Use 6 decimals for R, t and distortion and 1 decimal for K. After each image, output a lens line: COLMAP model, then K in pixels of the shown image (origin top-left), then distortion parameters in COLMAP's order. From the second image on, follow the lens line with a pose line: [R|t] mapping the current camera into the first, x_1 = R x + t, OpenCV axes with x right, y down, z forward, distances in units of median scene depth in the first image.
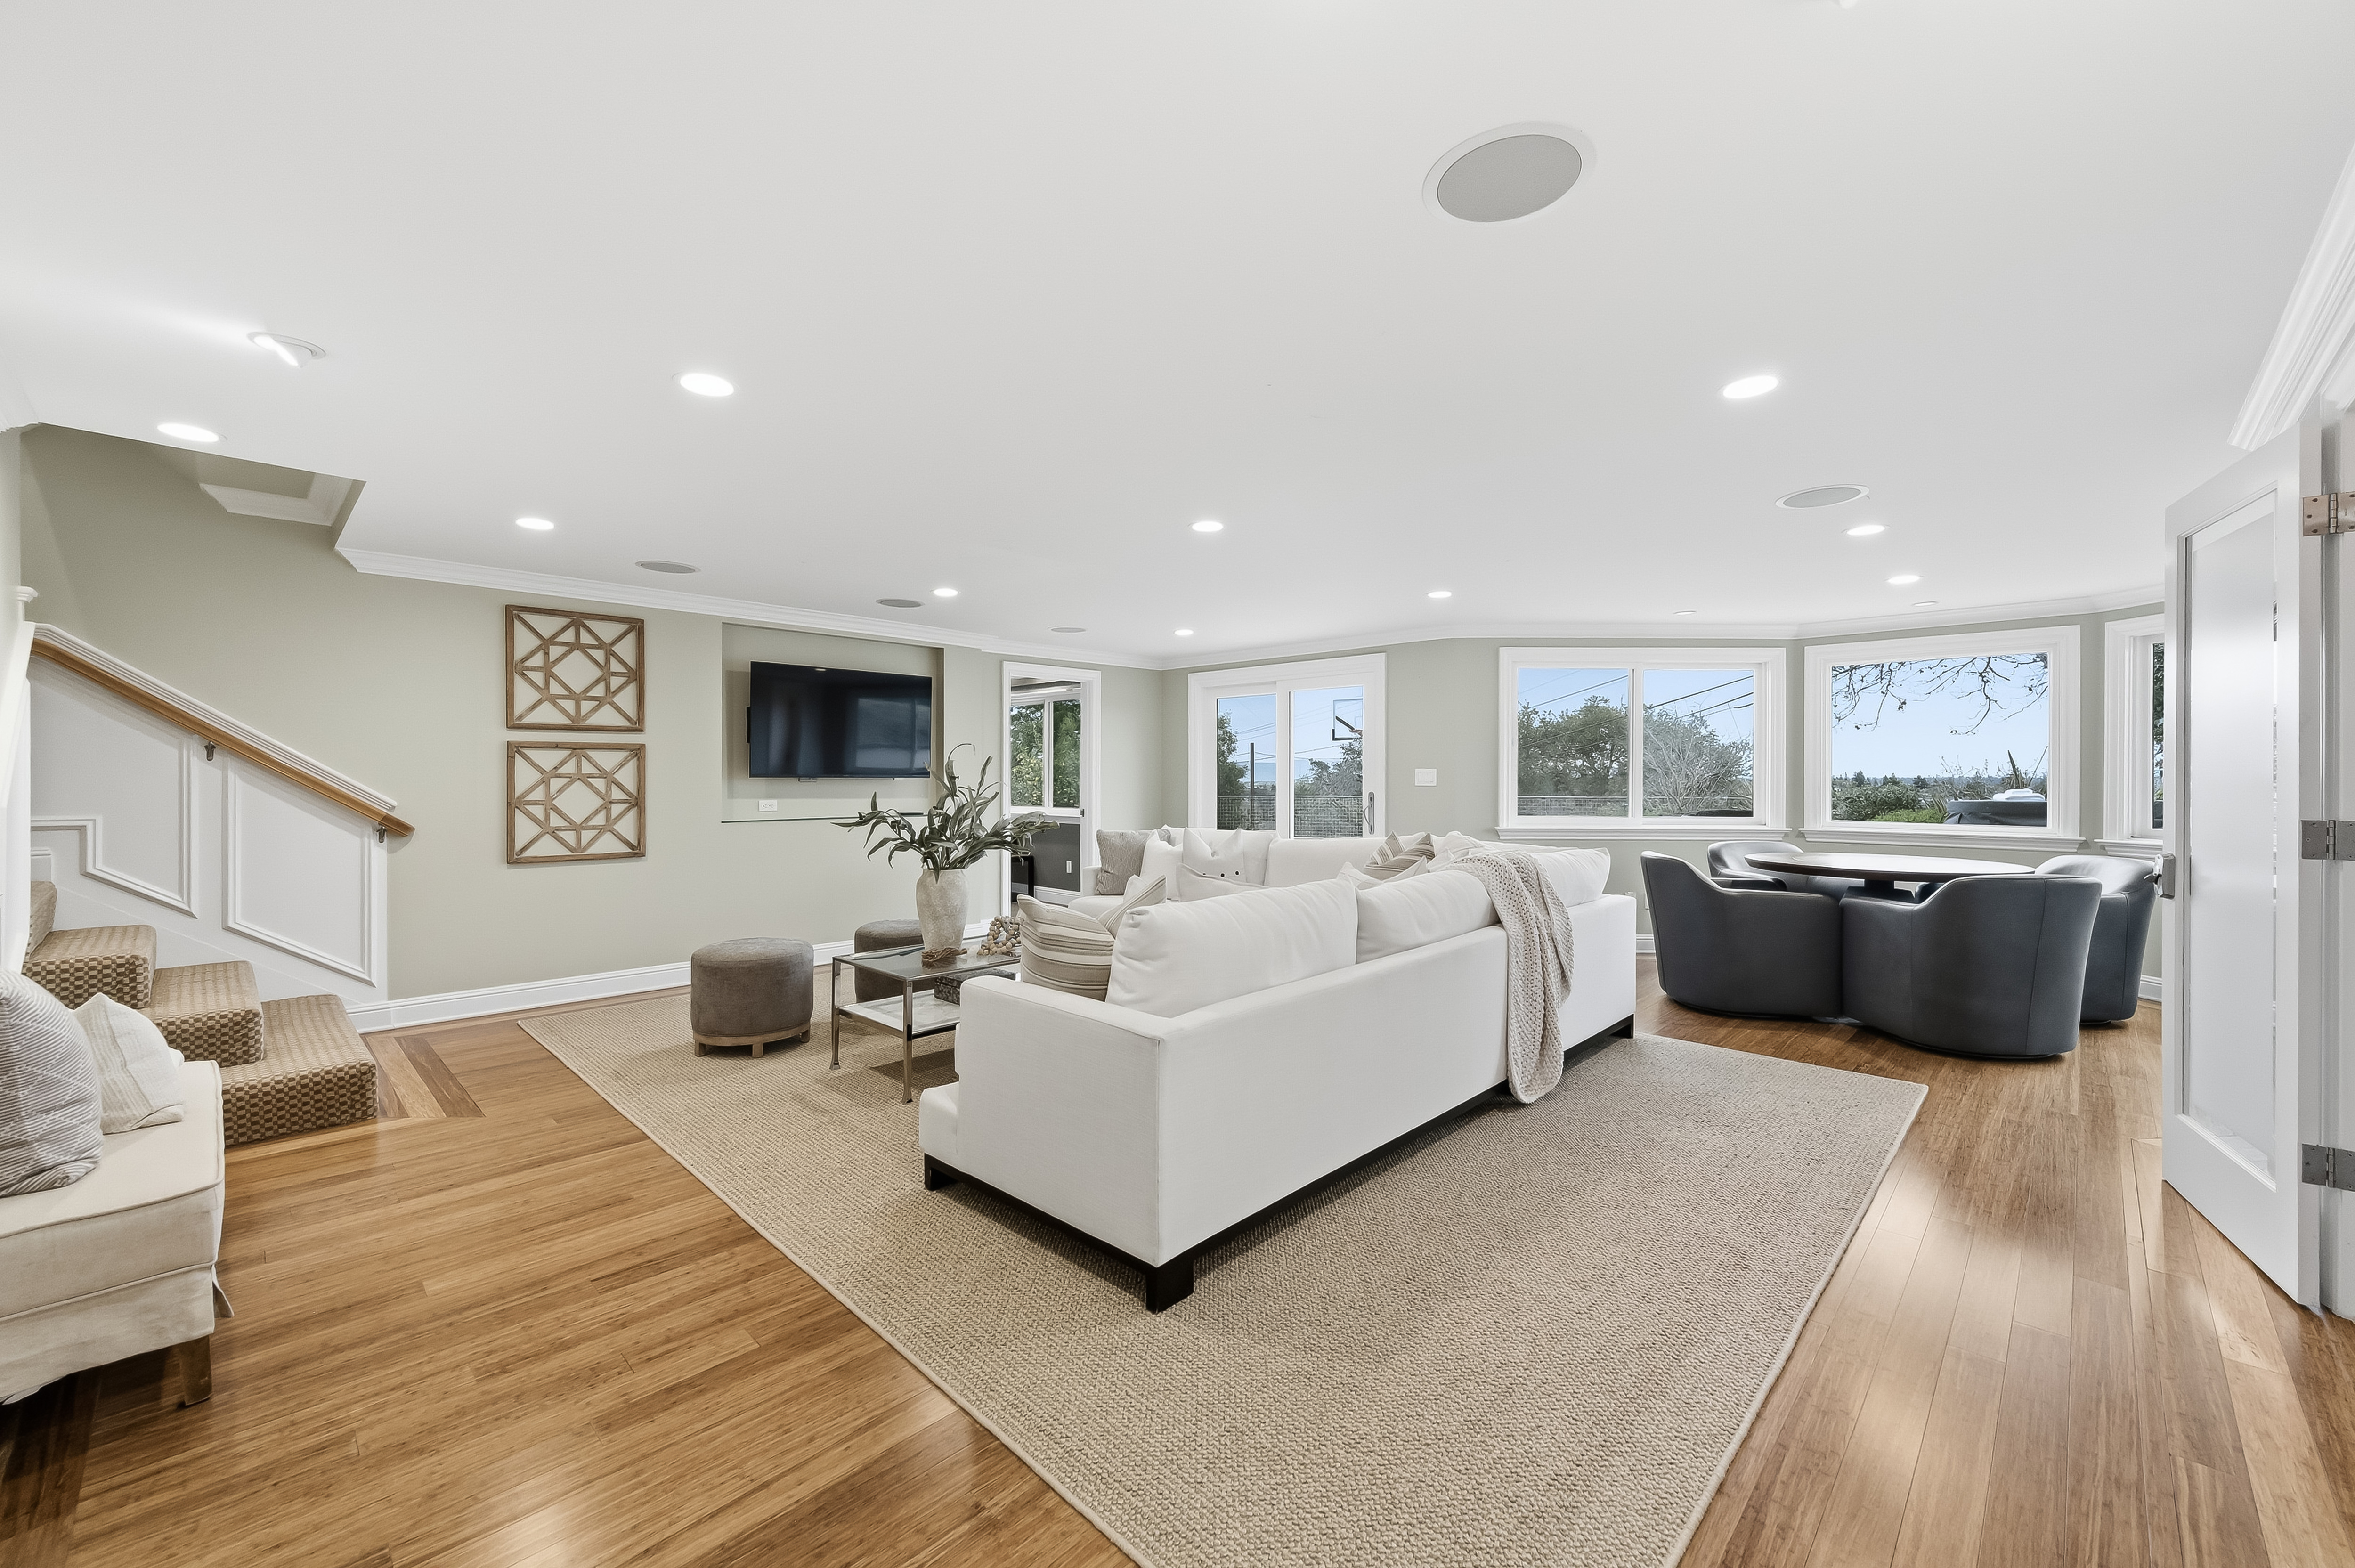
lens RADIAL K [[916.3, 0, 1188.6], [0, 916.3, 776.0], [0, 0, 1]] dist [0.004322, -0.001636]
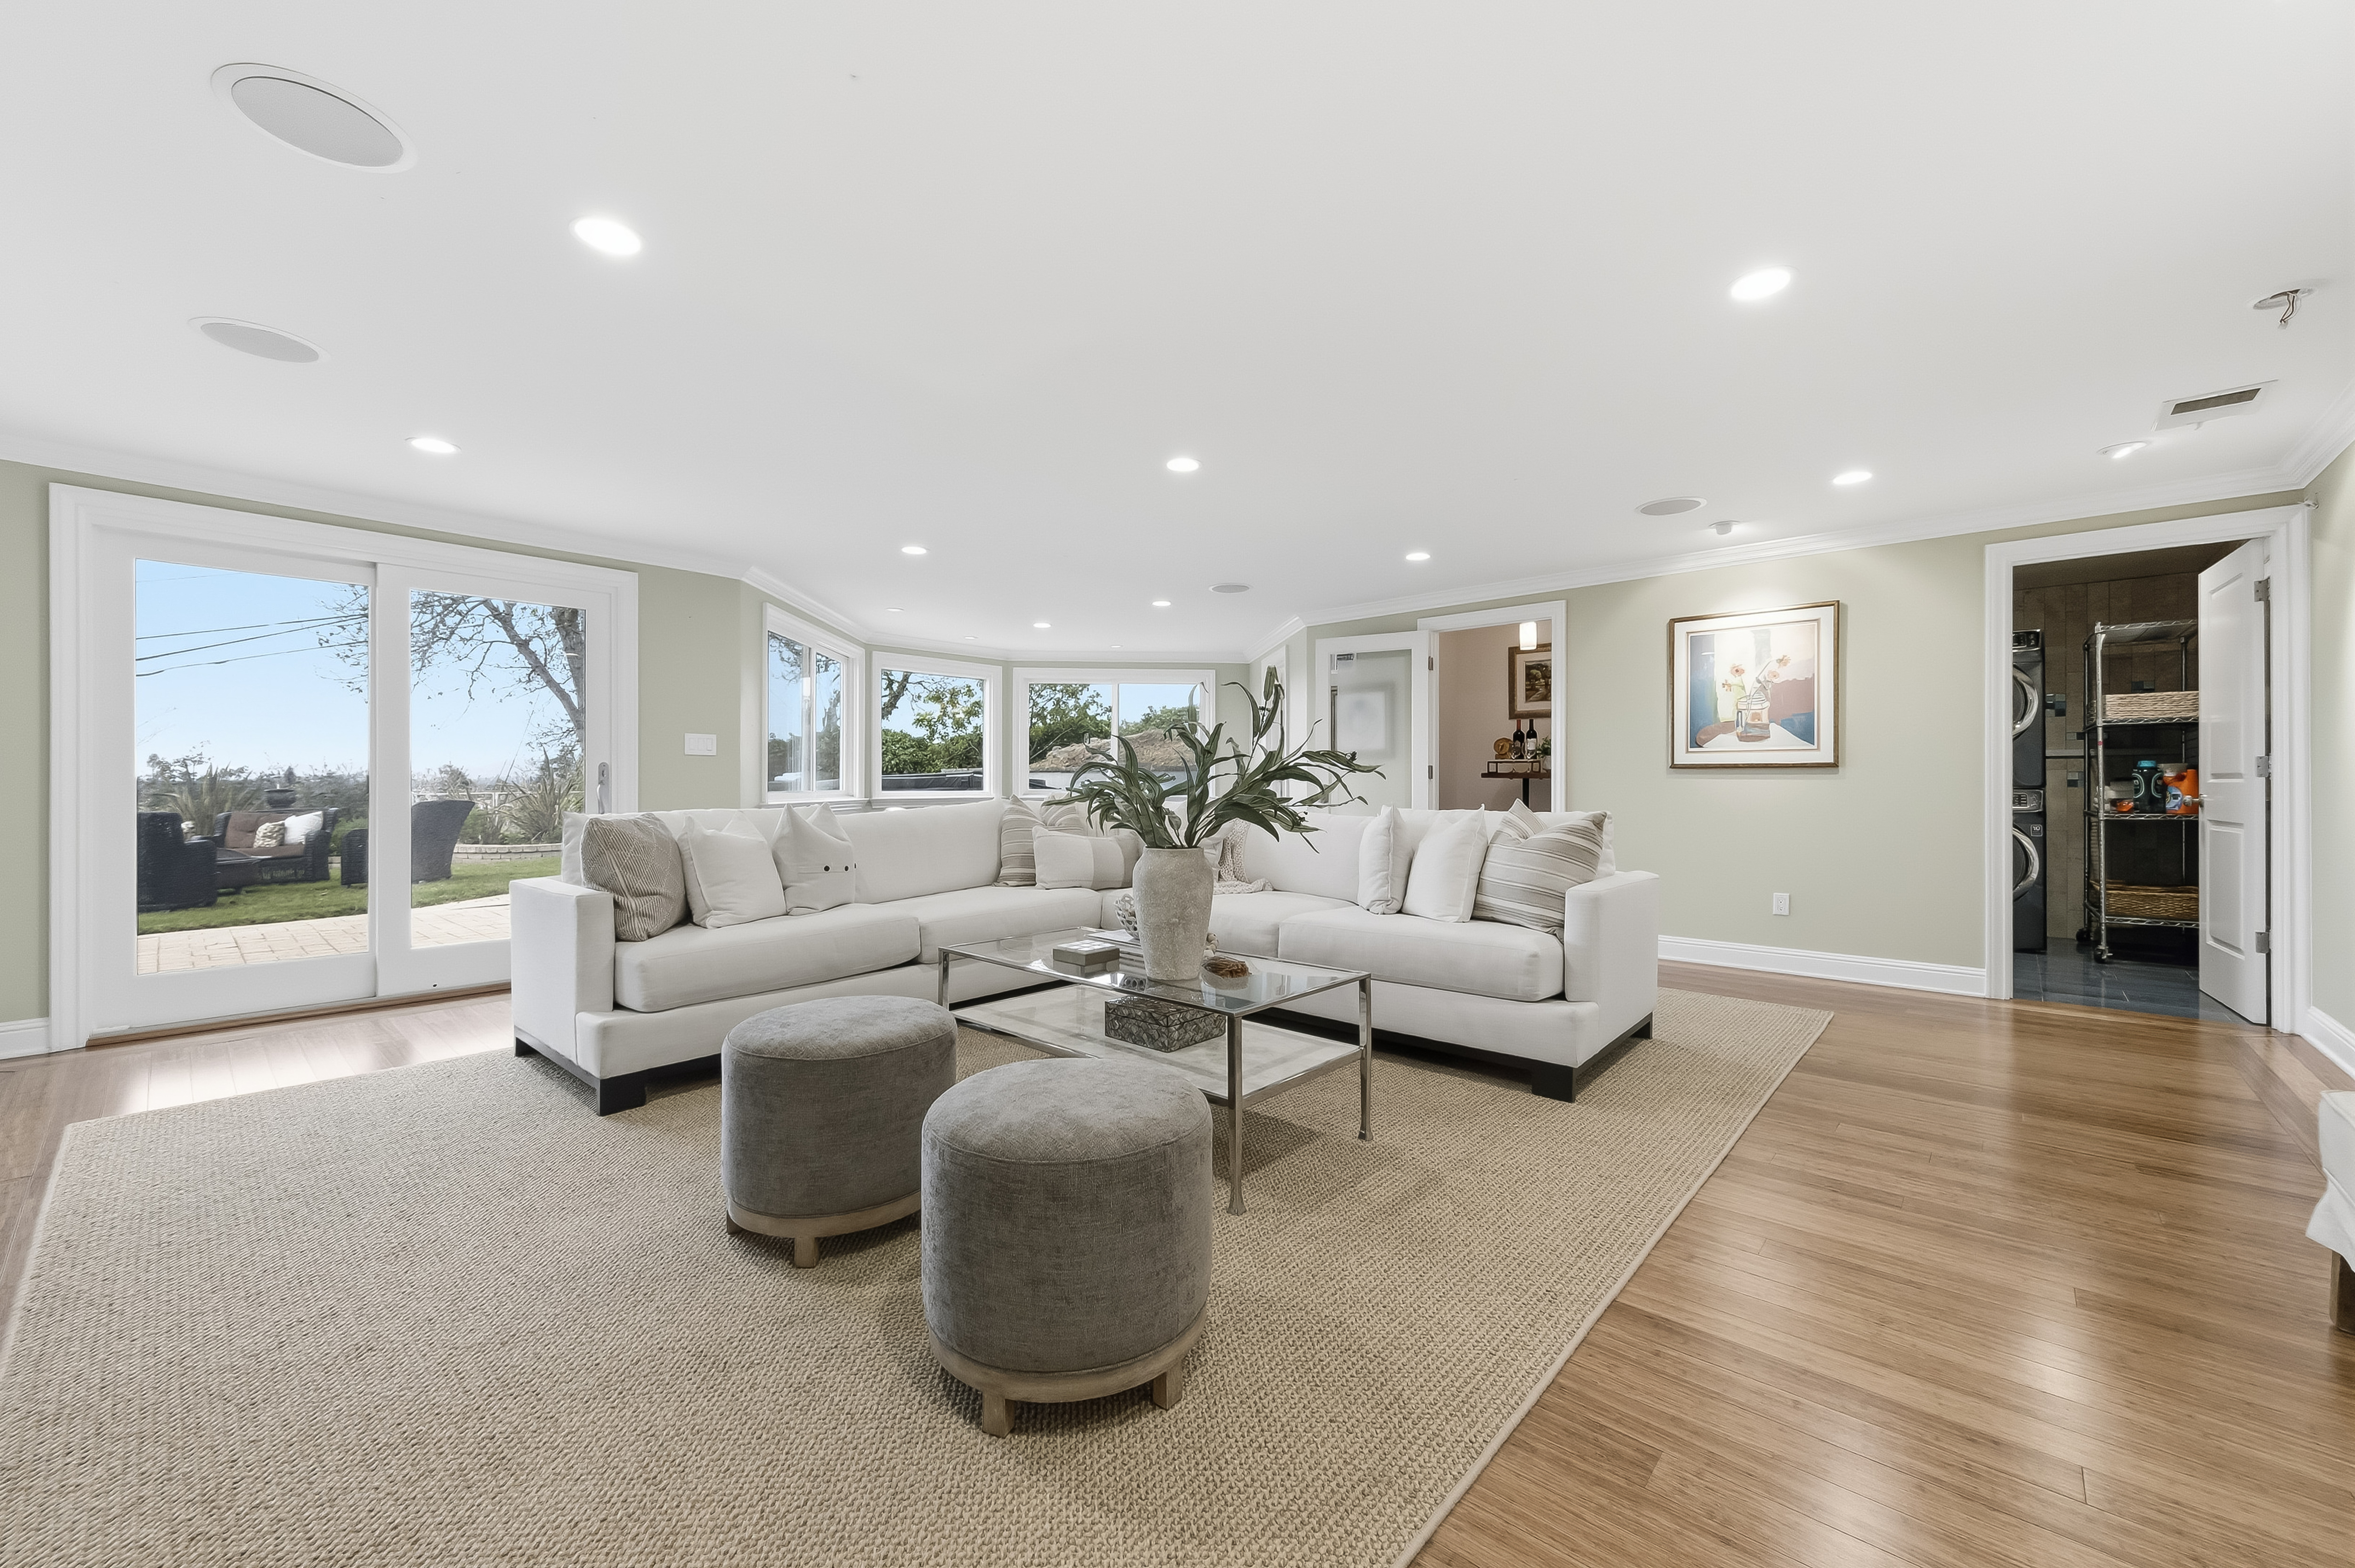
lens RADIAL K [[916.3, 0, 1166.9], [0, 916.3, 781.1], [0, 0, 1]] dist [0.004322, -0.001636]
pose [[-0.021755, -0.000359, 0.999763, -1.163493], [0.000382, 1.000000, 0.000367, 0.068756], [-0.999763, 0.000390, -0.021755, 1.301513]]
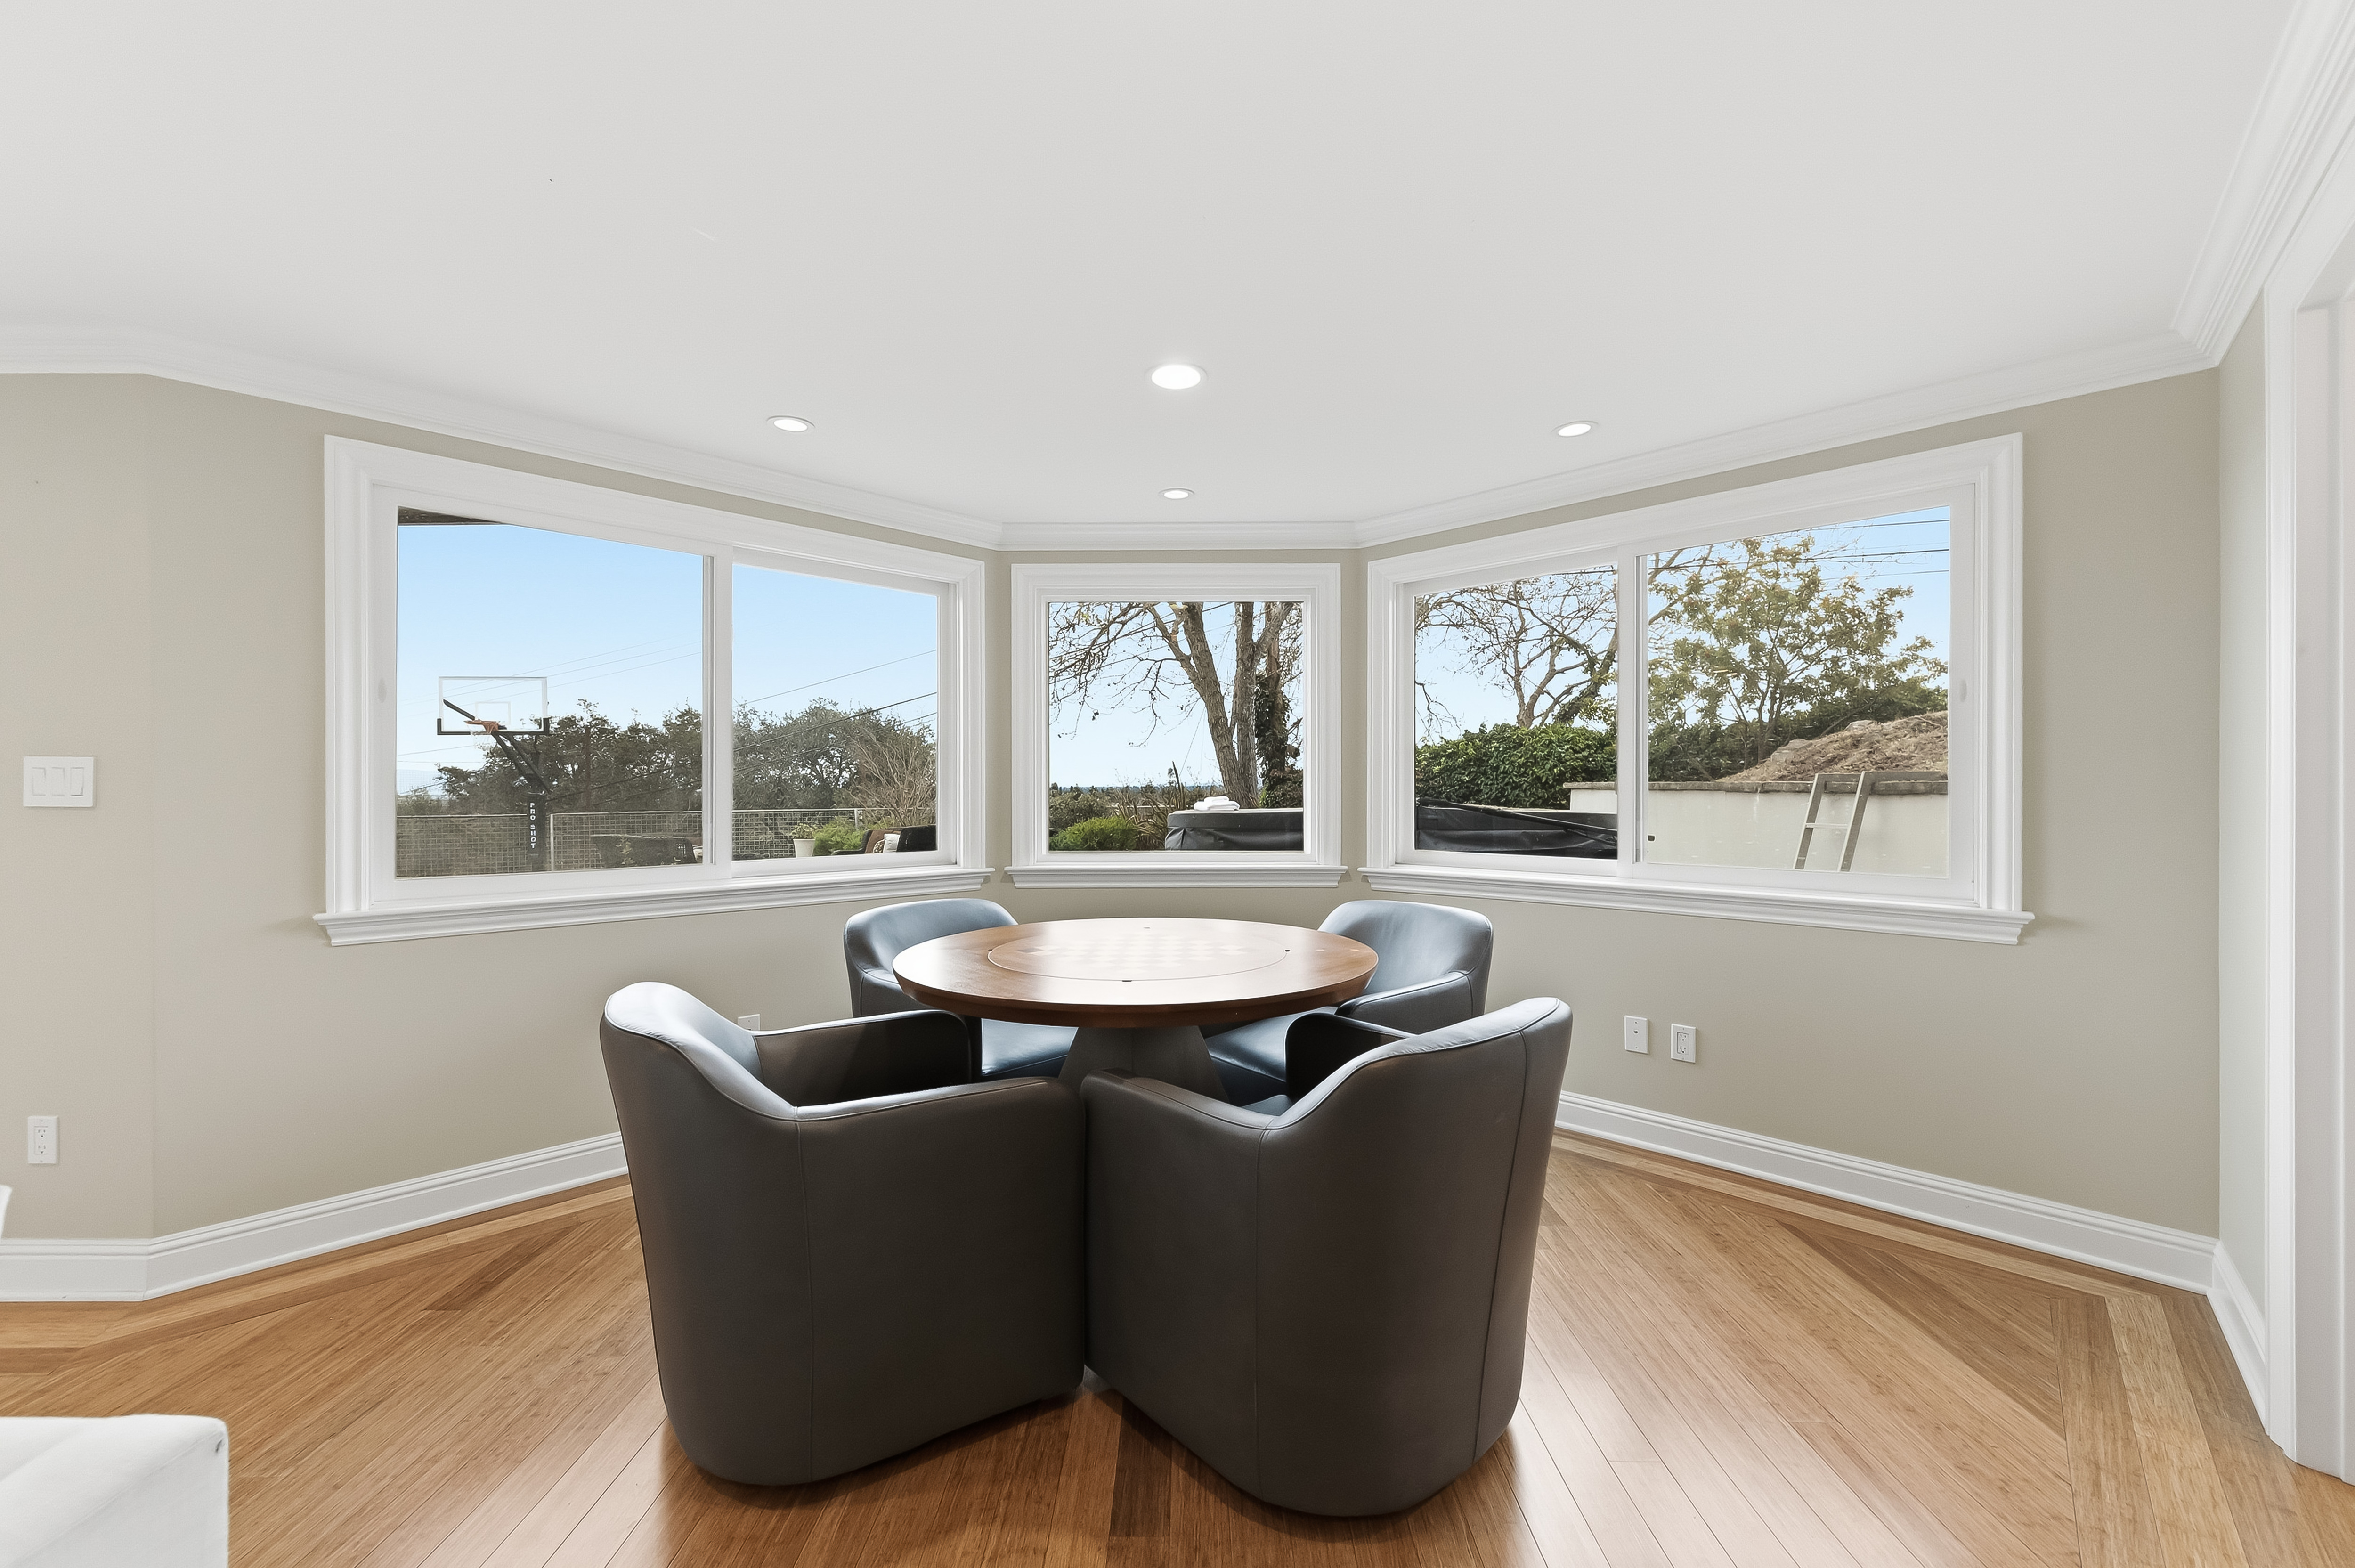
lens RADIAL K [[916.3, 0, 1162.3], [0, 916.3, 785.0], [0, 0, 1]] dist [0.004322, -0.001636]
pose [[0.733133, -0.002722, 0.680080, 0.690103], [0.004159, 0.999991, -0.000480, 0.008373], [-0.680073, 0.003180, 0.733137, 1.015105]]
